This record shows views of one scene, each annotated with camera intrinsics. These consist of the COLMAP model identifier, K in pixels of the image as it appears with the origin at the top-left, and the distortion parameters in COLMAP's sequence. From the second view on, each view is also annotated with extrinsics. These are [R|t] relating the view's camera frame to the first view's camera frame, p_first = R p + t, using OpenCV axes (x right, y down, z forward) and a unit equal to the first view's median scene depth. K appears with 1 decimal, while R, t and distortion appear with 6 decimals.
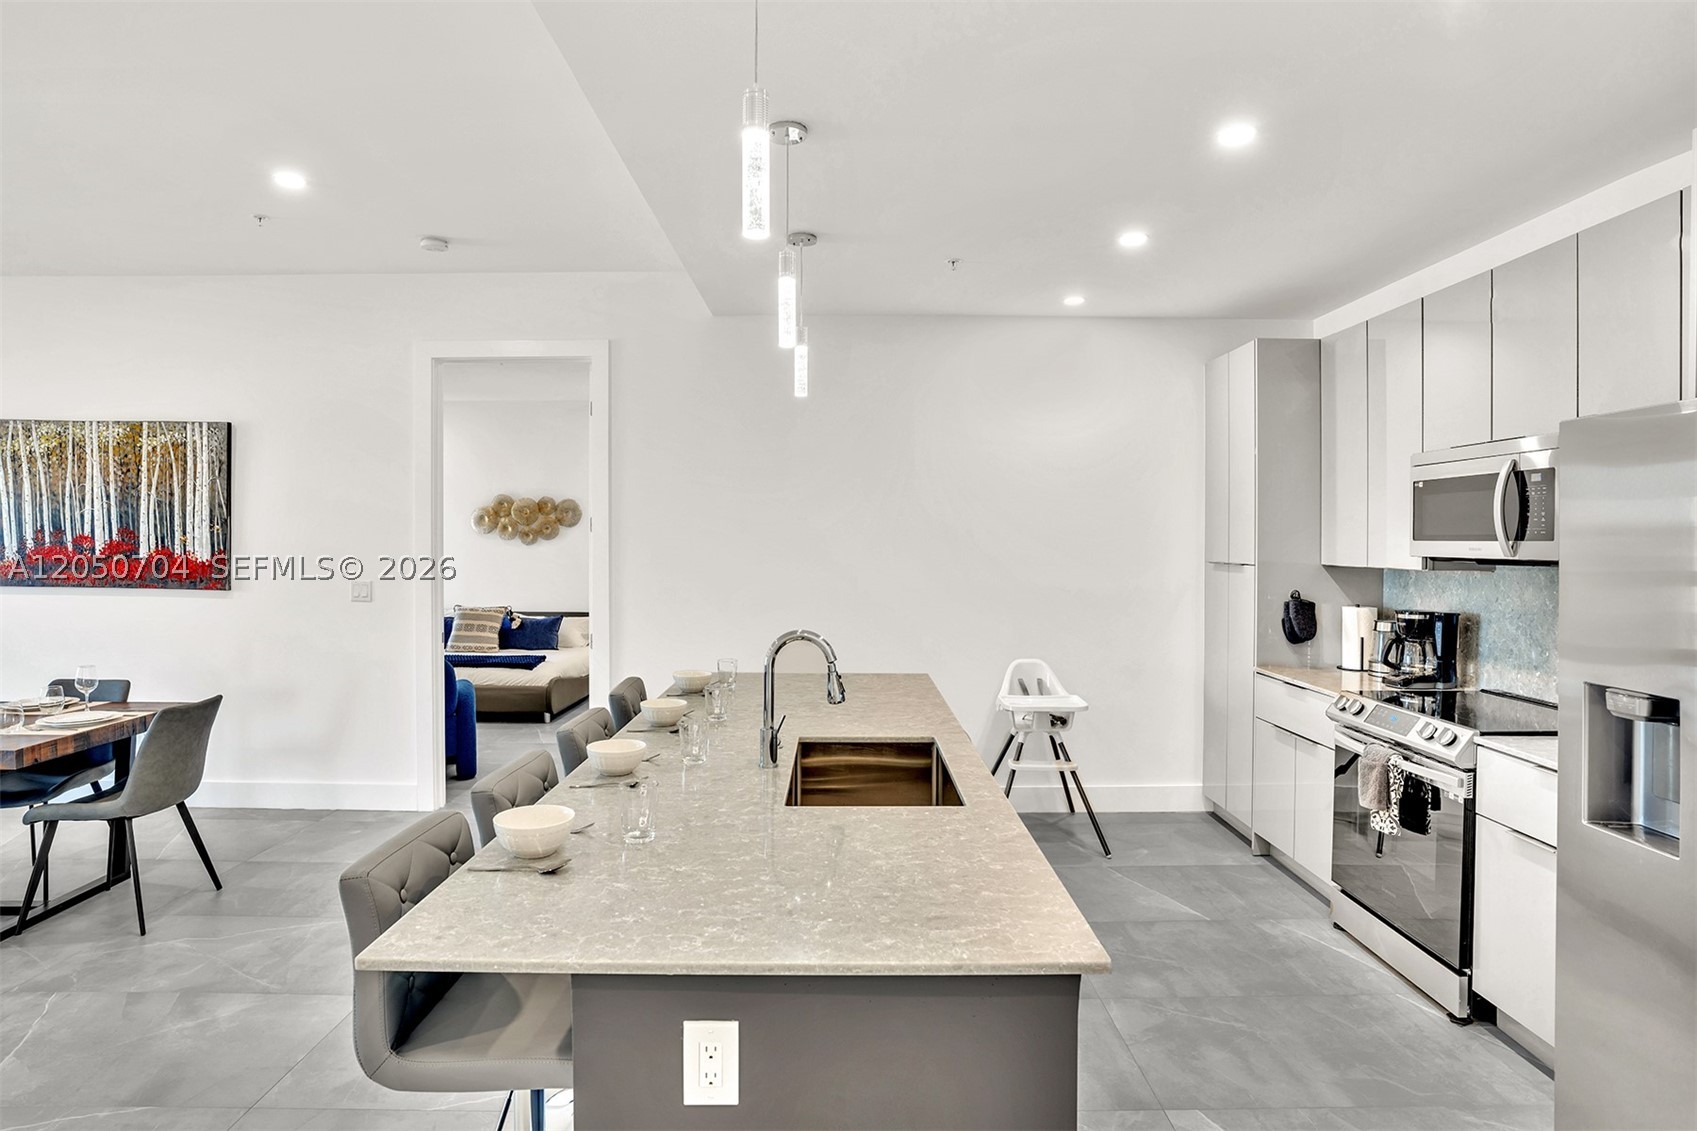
lens RADIAL K [[938.1, 0, 839.5], [0, 938.1, 545.8], [0, 0, 1]] dist [-0.035293, 0.017996]
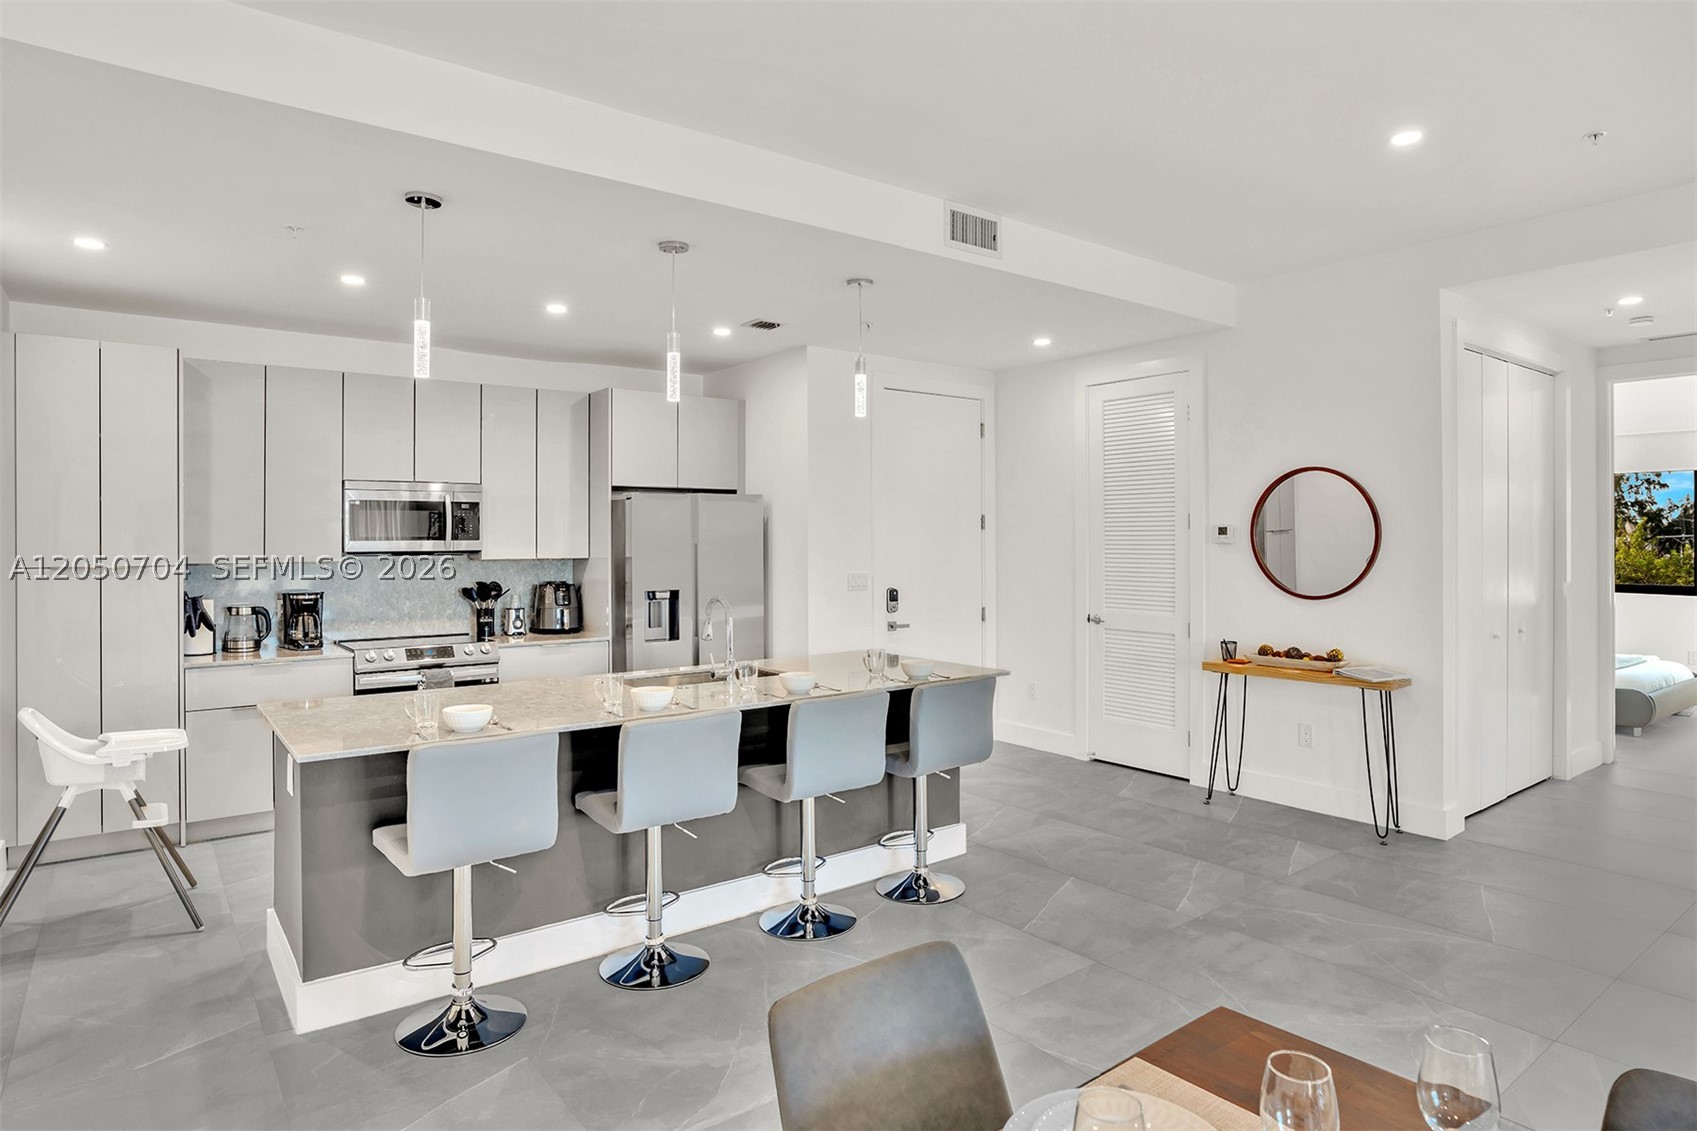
lens RADIAL K [[938.1, 0, 835.7], [0, 938.1, 529.0], [0, 0, 1]] dist [-0.035293, 0.017996]
pose [[-0.609549, 0.012614, 0.792648, -0.708845], [0.011297, 0.999910, -0.007225, -0.003825], [-0.792668, 0.004550, -0.609637, 0.914089]]
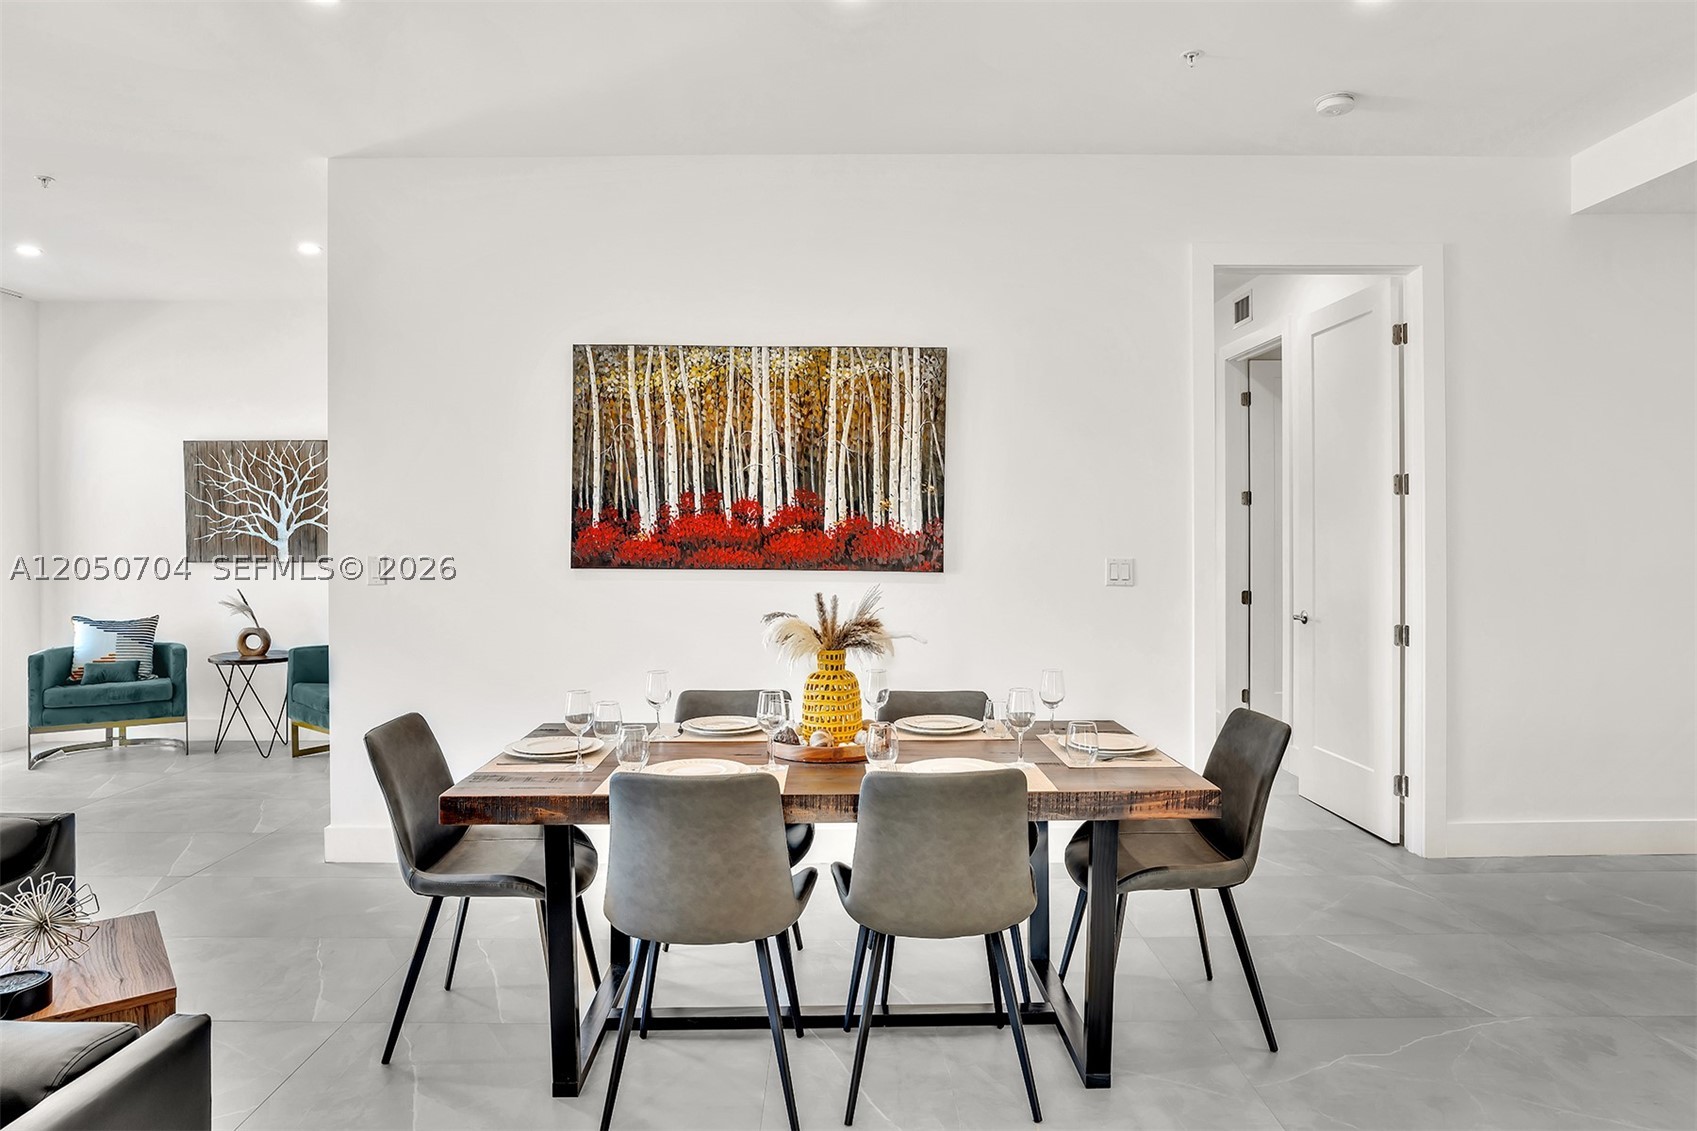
lens RADIAL K [[1007.4, 0, 824.9], [0, 1007.4, 523.5], [0, 0, 1]] dist [-0.036594, 0.019275]
pose [[0.999950, -0.006049, 0.007959, -0.765360], [0.006201, 0.999797, -0.019153, 0.023608], [-0.007841, 0.019201, 0.999785, 0.191034]]
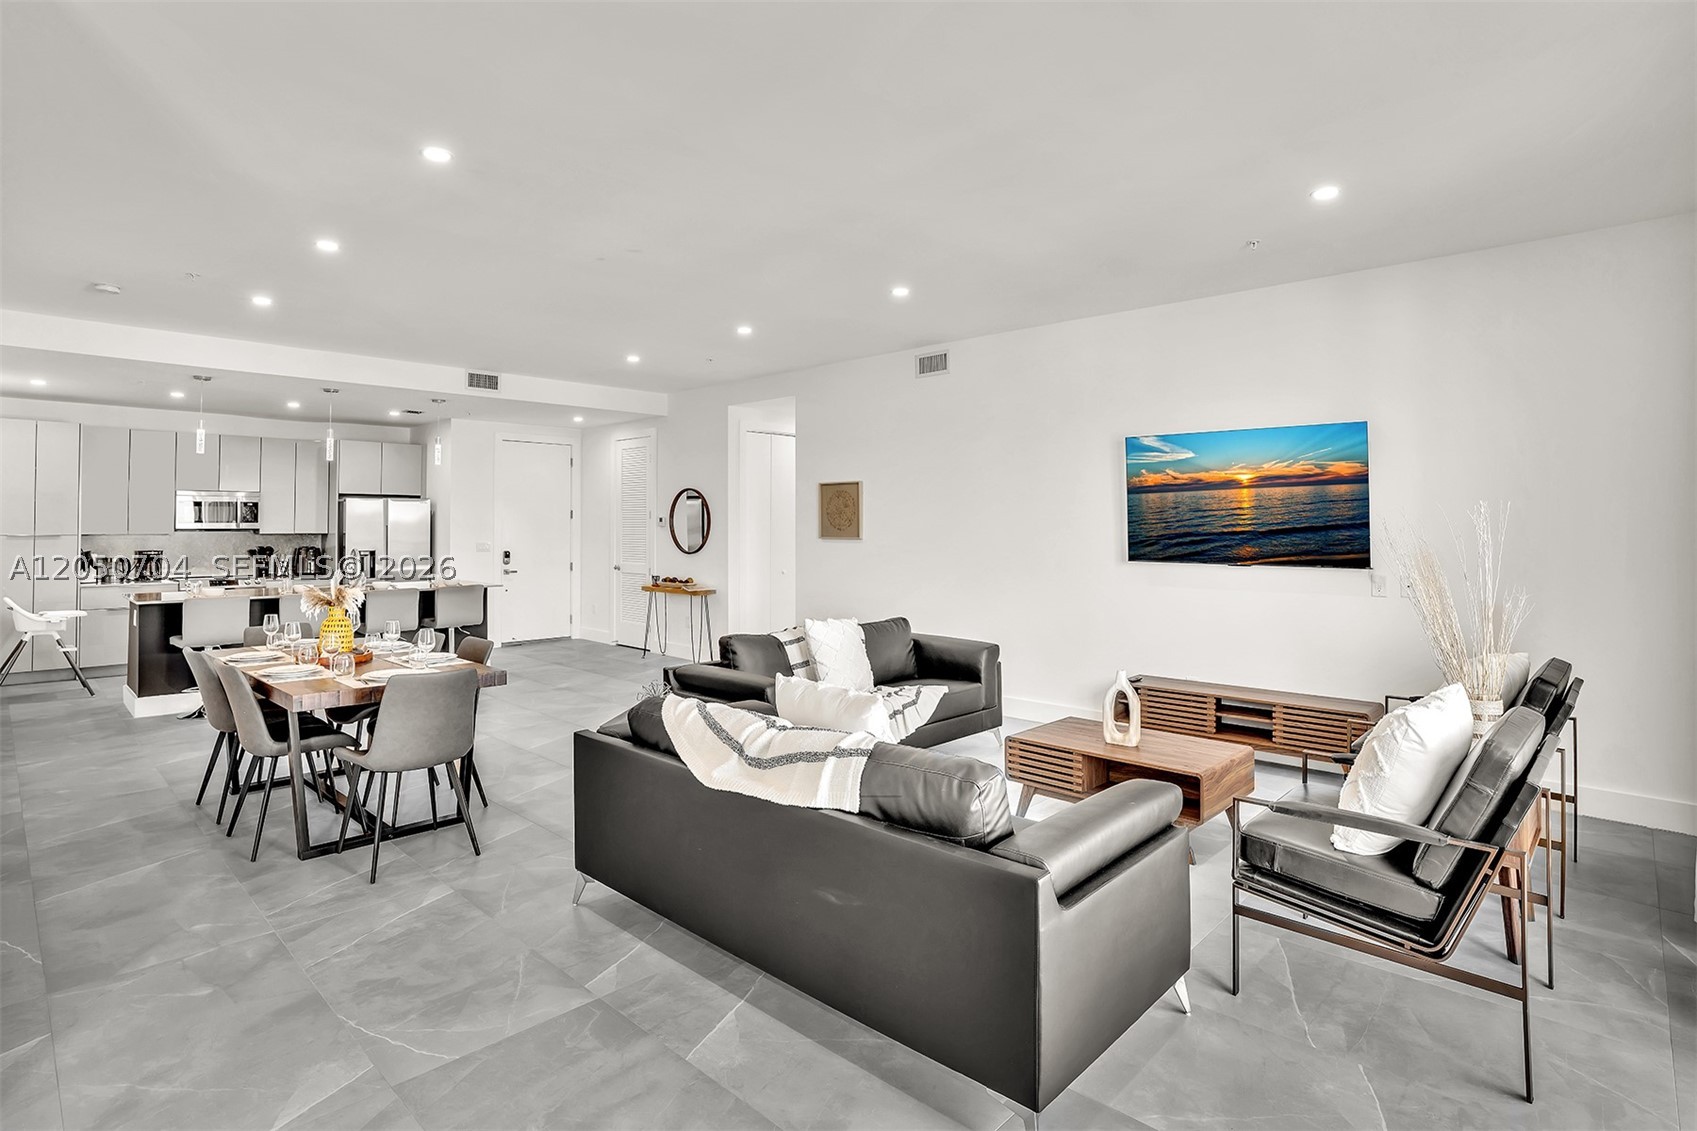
lens RADIAL K [[848.7, 0, 819.8], [0, 848.7, 504.8], [0, 0, 1]] dist [-0.019225, 0.003008]
pose [[-0.708119, 0.017813, 0.705868, -1.725413], [0.005741, 0.999794, -0.019472, 0.000310], [-0.706070, -0.009736, -0.708076, 1.004627]]
